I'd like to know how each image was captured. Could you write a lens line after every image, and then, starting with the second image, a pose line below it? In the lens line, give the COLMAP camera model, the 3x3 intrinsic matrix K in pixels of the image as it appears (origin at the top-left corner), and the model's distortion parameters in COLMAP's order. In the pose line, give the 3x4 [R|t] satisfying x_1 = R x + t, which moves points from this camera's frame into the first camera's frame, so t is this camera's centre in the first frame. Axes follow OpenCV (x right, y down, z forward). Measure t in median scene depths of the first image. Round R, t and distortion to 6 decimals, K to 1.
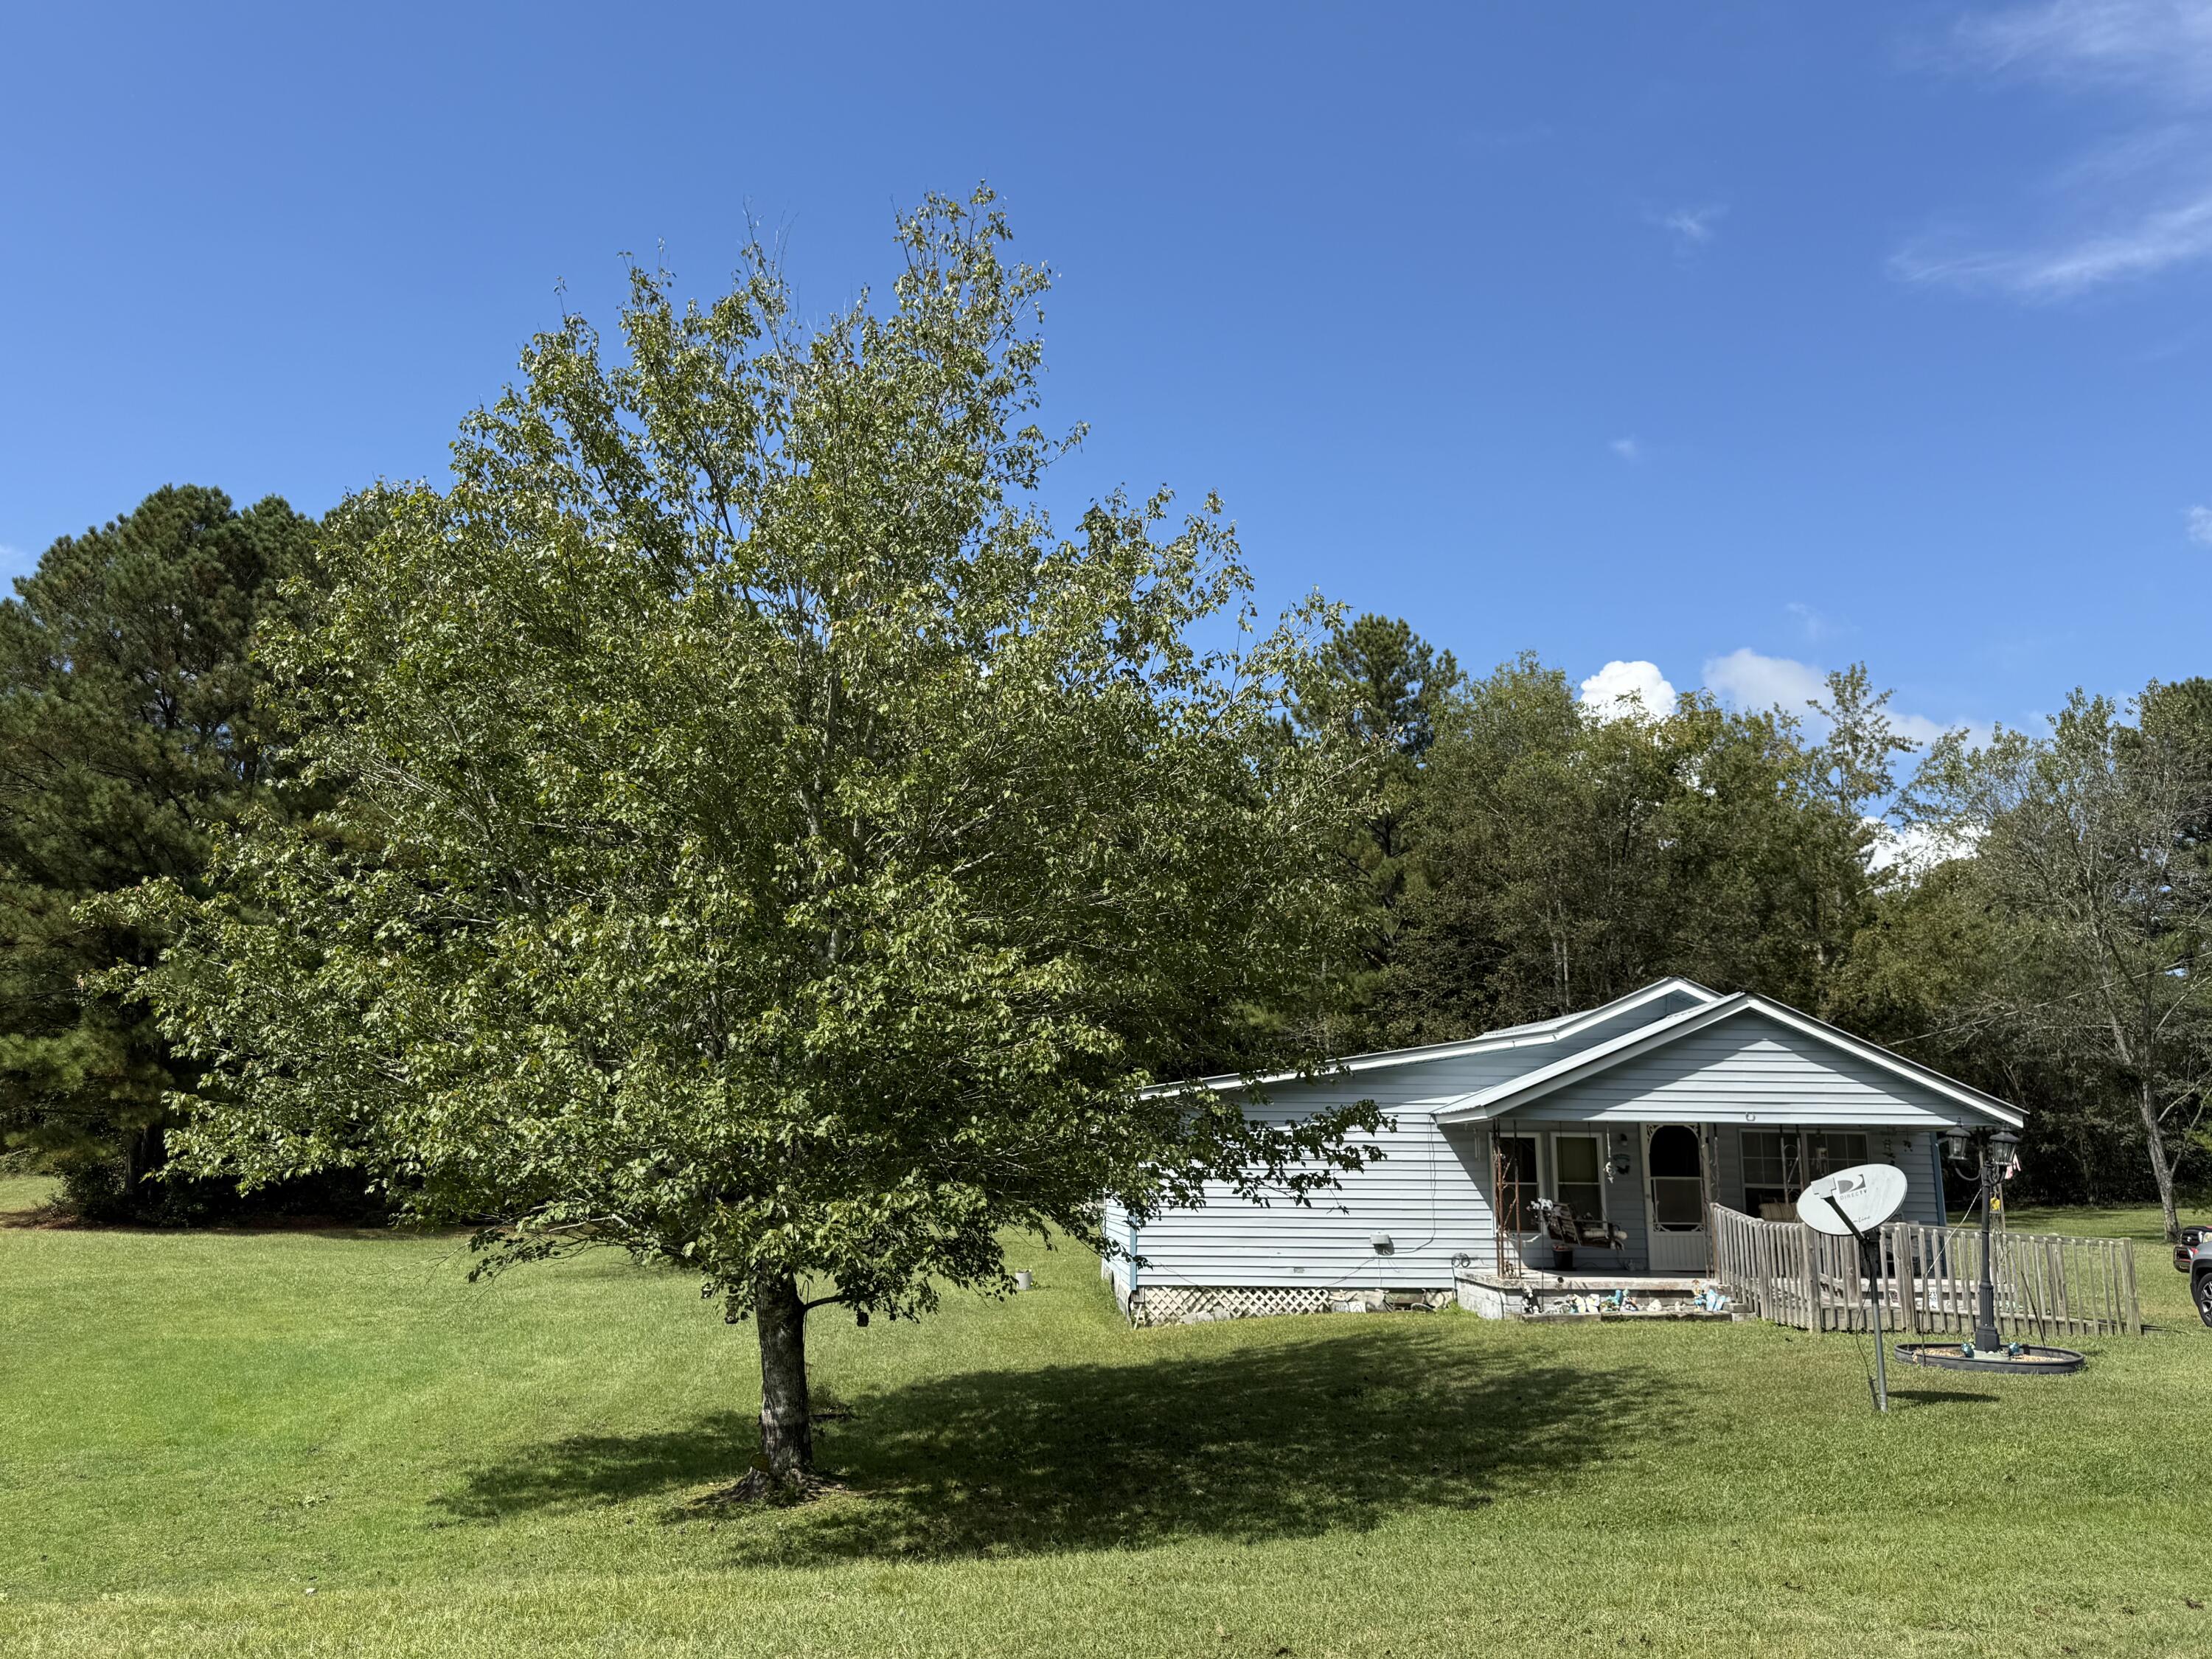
lens RADIAL K [[1665.8, 0, 1106.0], [0, 1665.8, 829.5], [0, 0, 1]] dist [0.044498, -0.000728]
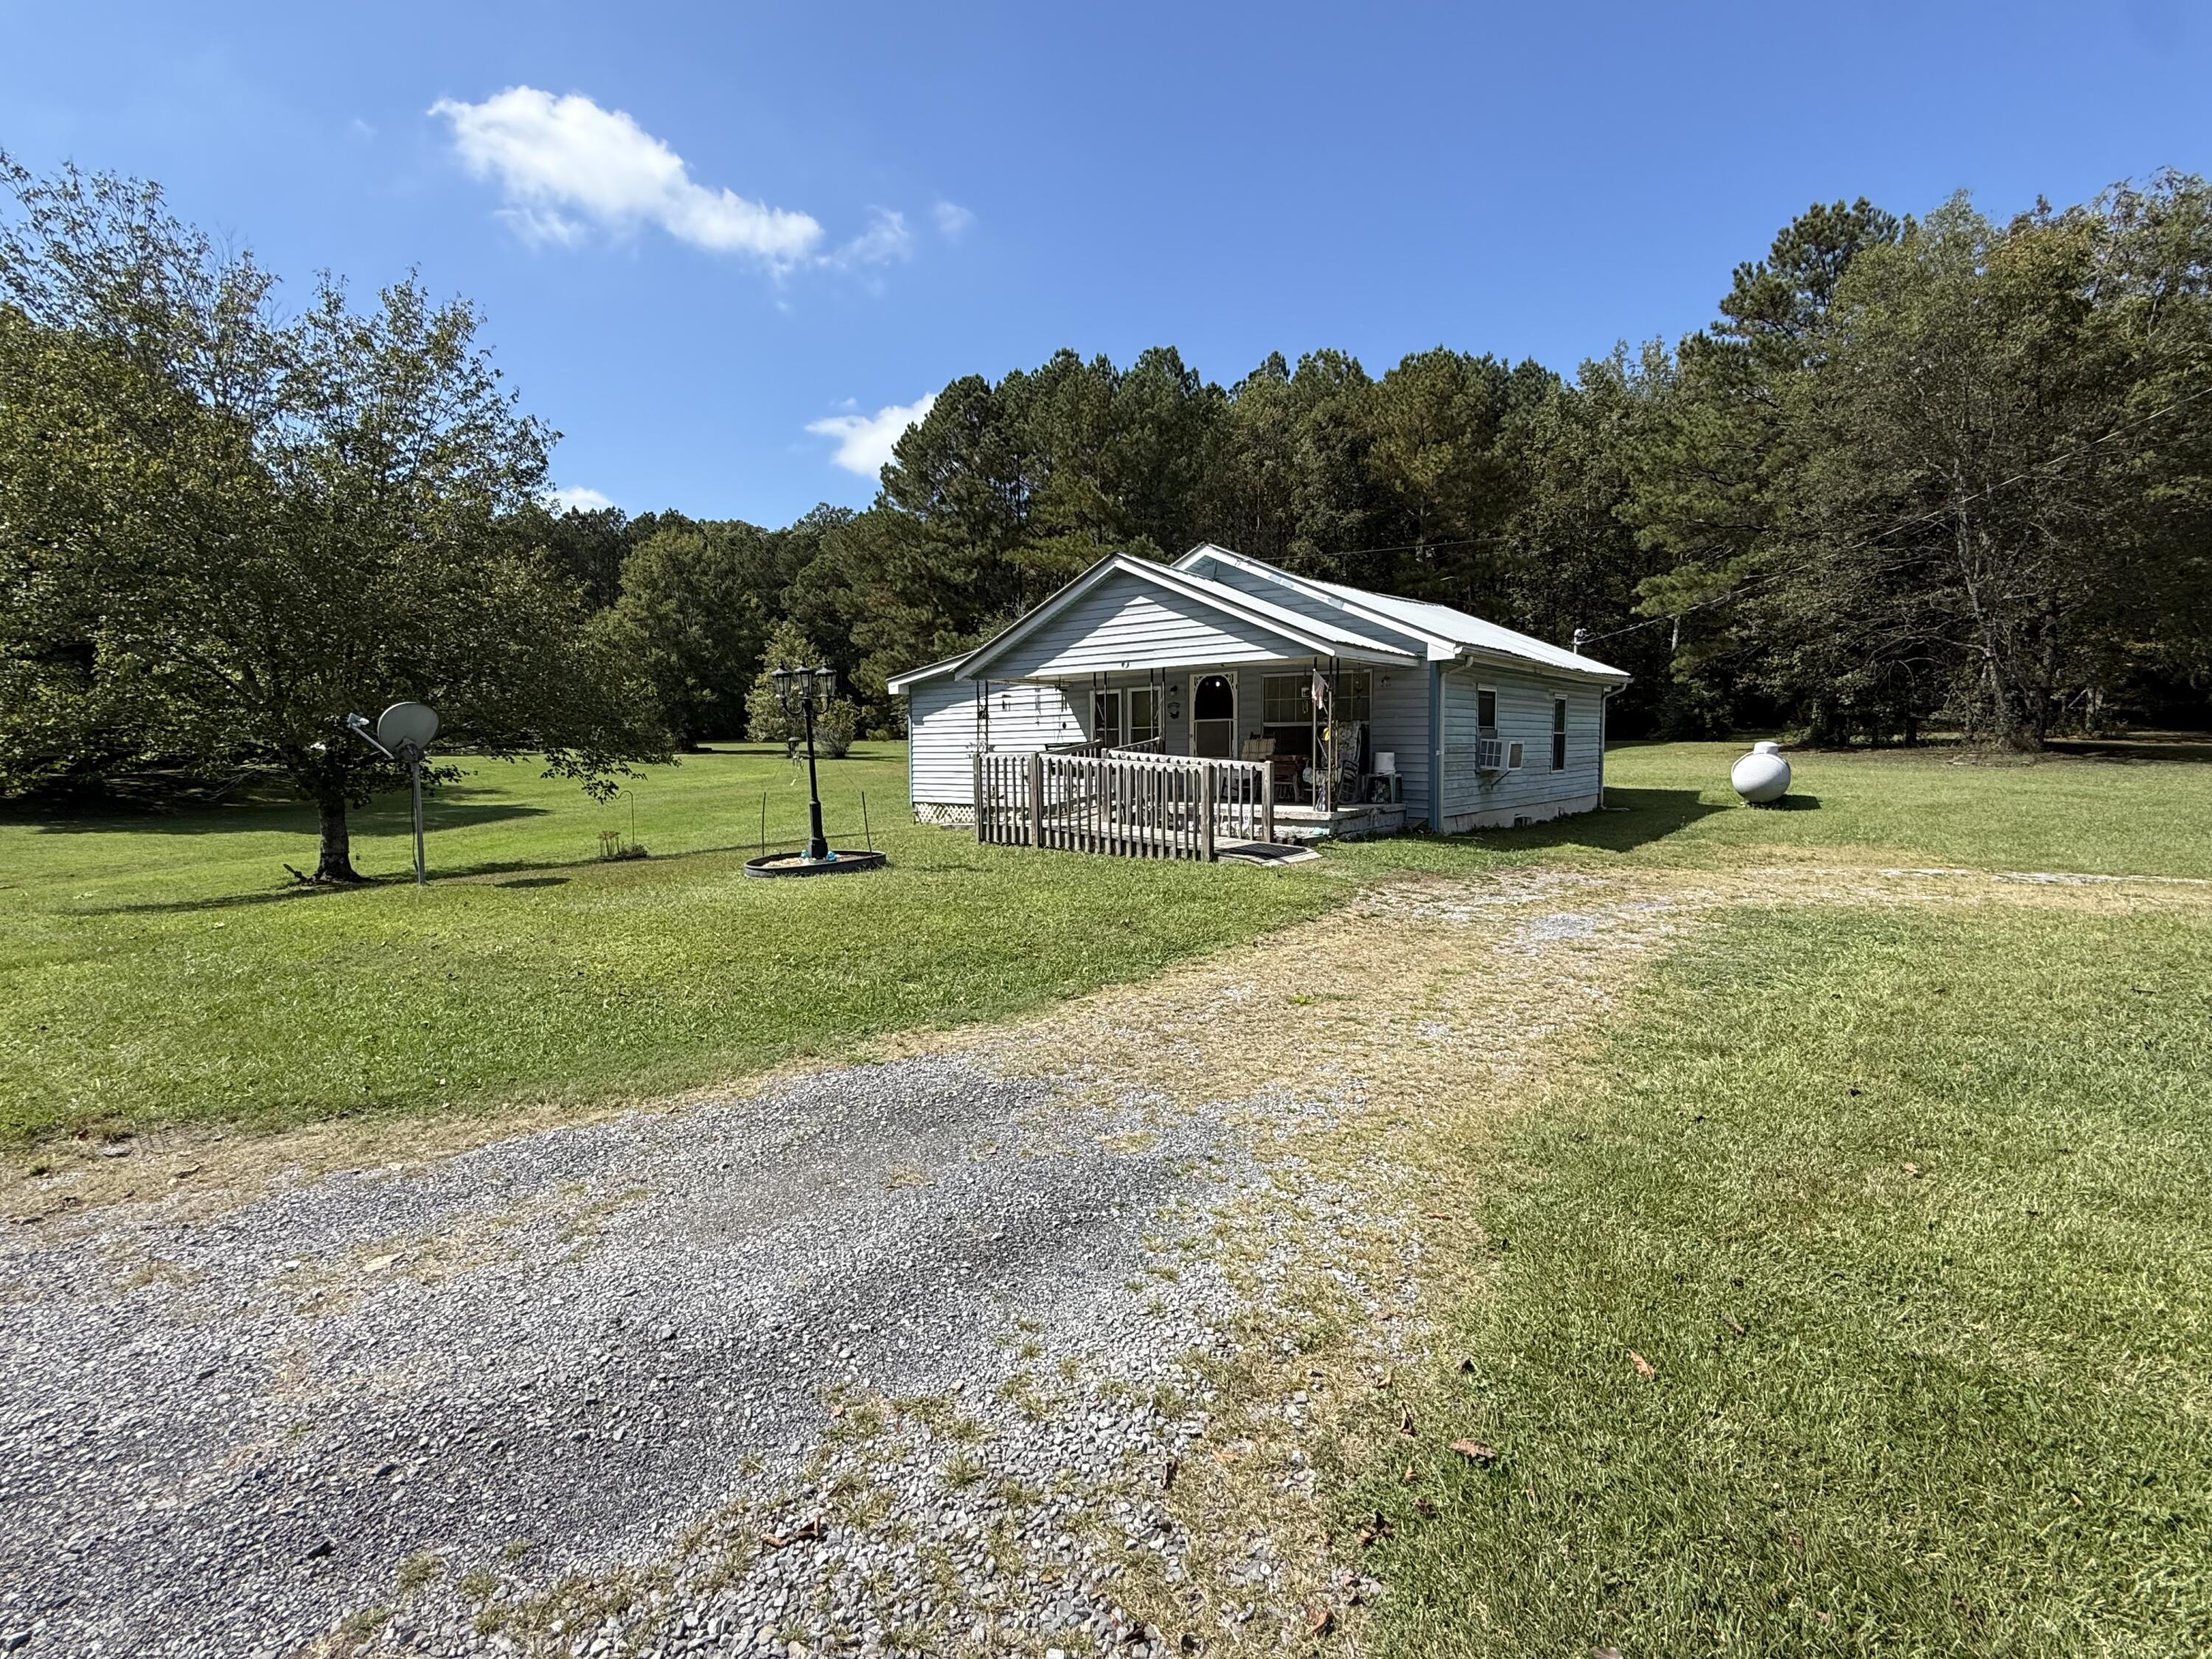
lens RADIAL K [[1000.6, 0, 1106.0], [0, 1000.6, 829.5], [0, 0, 1]] dist [0.002465, -0.000003]
pose [[0.745003, 0.037285, -0.666019, 0.768600], [0.155993, 0.961014, 0.228293, 0.112543], [0.648566, -0.273973, 0.710142, 0.445804]]
